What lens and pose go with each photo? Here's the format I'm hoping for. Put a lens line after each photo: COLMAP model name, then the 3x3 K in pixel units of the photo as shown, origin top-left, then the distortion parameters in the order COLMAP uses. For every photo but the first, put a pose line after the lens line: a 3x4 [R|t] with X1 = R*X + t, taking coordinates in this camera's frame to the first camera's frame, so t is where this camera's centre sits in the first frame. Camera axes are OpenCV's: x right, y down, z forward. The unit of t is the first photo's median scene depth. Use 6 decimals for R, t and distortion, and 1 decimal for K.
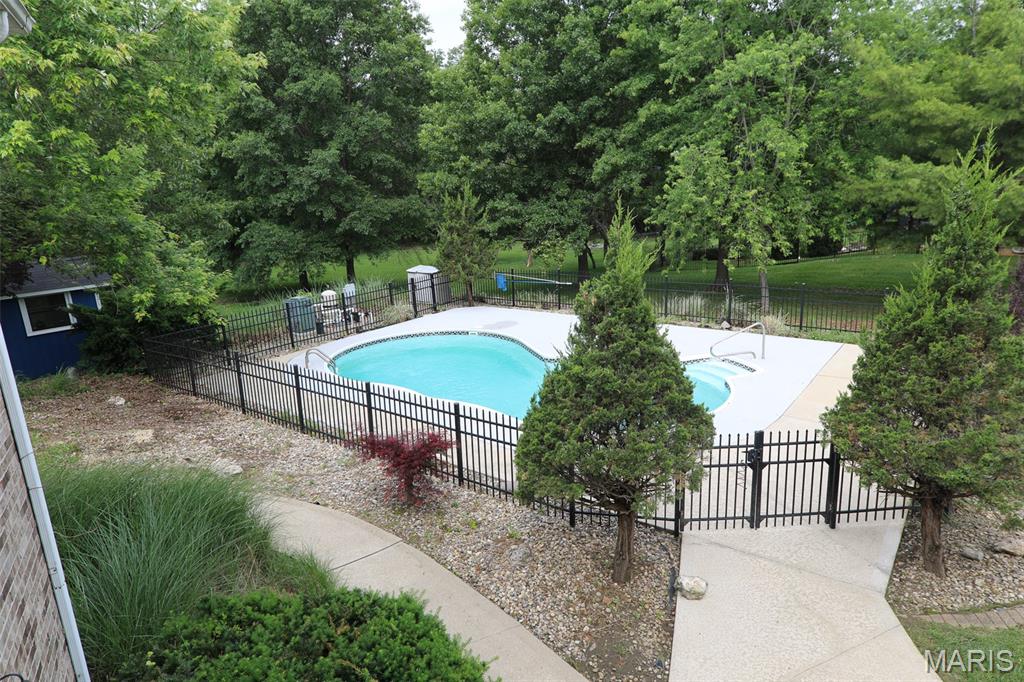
lens RADIAL K [[734.6, 0, 512.0], [0, 734.6, 341.0], [0, 0, 1]] dist [-0.005804, -0.001252]
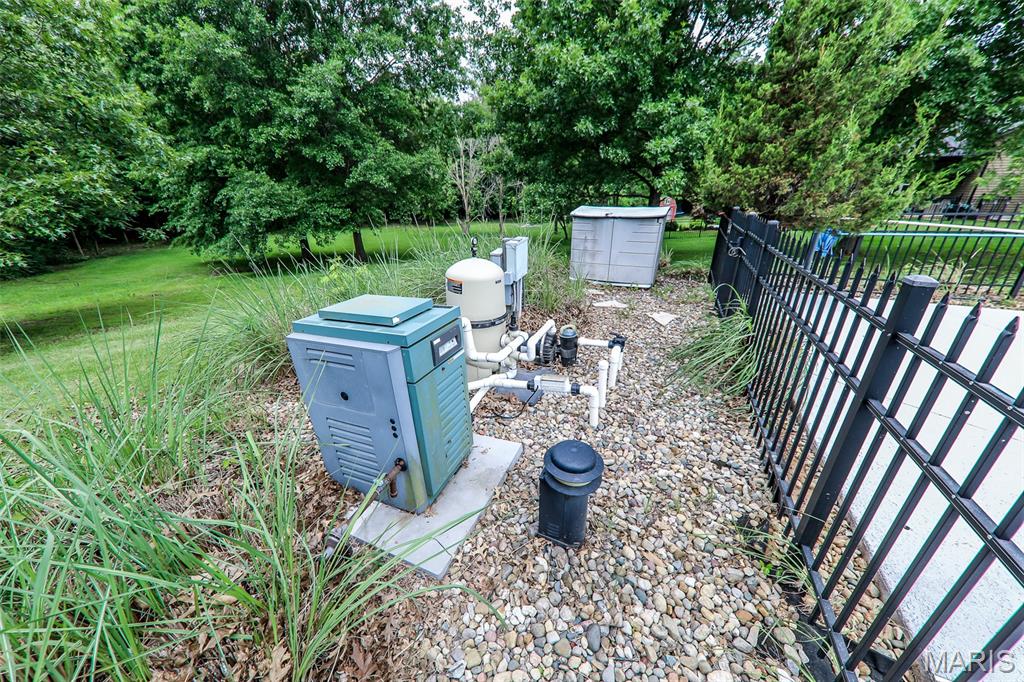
lens RADIAL K [[346.5, 0, 513.6], [0, 346.5, 344.9], [0, 0, 1]] dist [0.001145, -0.005360]
pose [[0.970849, -0.059680, 0.232142, -0.160244], [0.019303, 0.984829, 0.172452, -0.036254], [-0.238912, -0.162944, 0.957272, 0.564545]]
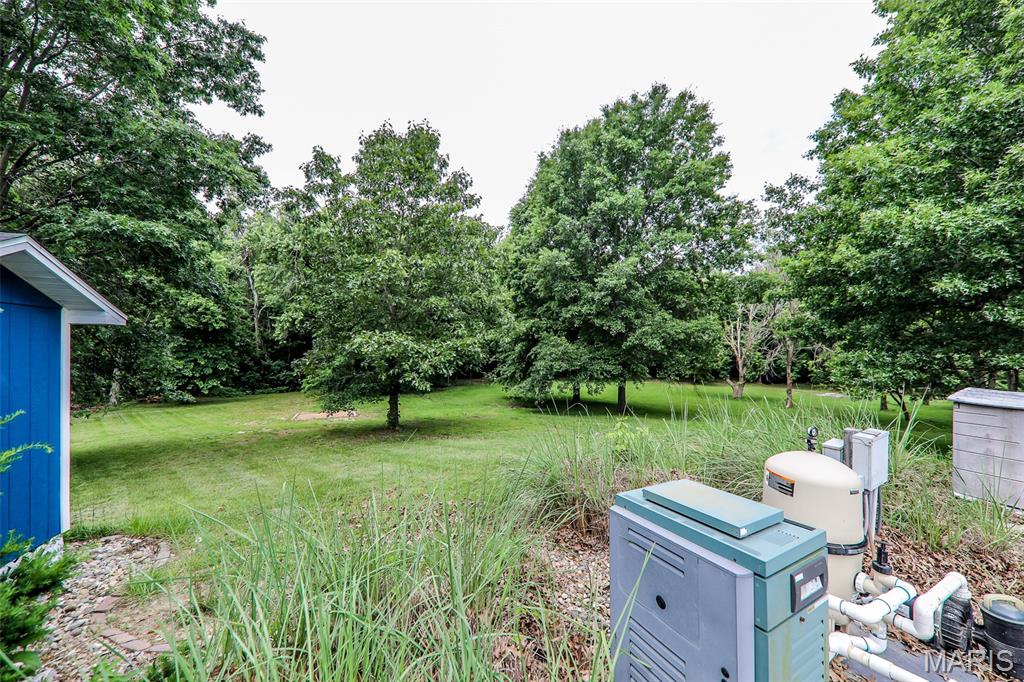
lens RADIAL K [[346.5, 0, 513.6], [0, 346.5, 344.9], [0, 0, 1]] dist [0.001145, -0.005360]
pose [[0.895373, 0.057280, -0.441619, -0.171904], [-0.160905, 0.966307, -0.200898, -0.040182], [0.415232, 0.250937, 0.874422, 0.563595]]
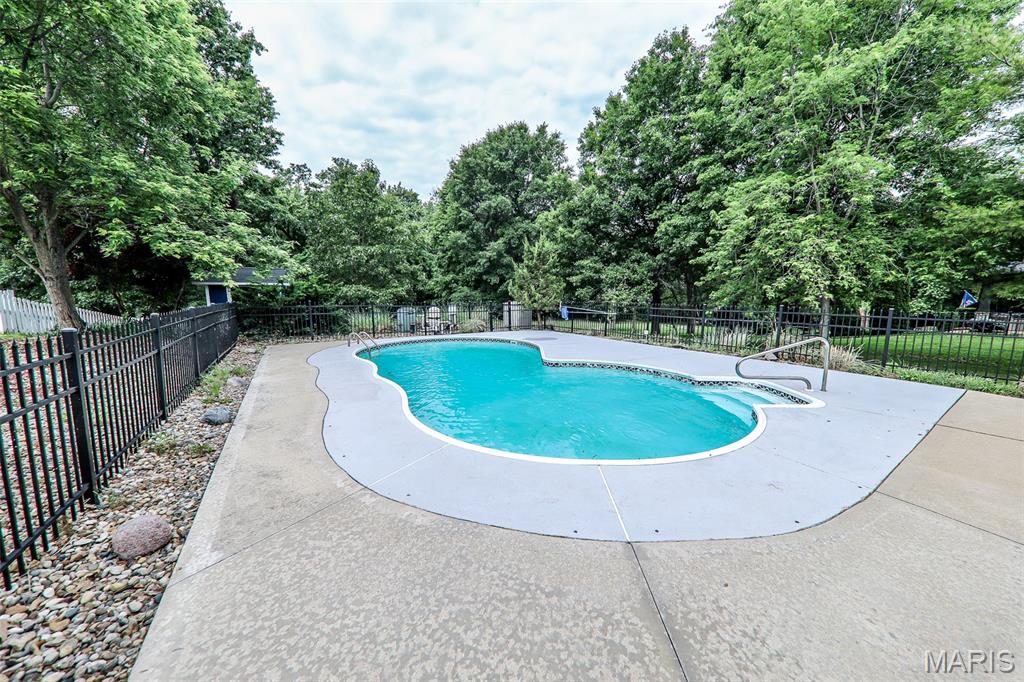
lens RADIAL K [[372.1, 0, 516.0], [0, 372.1, 342.8], [0, 0, 1]] dist [0.000898, -0.003160]
pose [[0.932861, 0.098695, -0.346453, 0.091094], [-0.136122, 0.987009, -0.085352, 0.023539], [0.333528, 0.126782, 0.934176, 0.275244]]
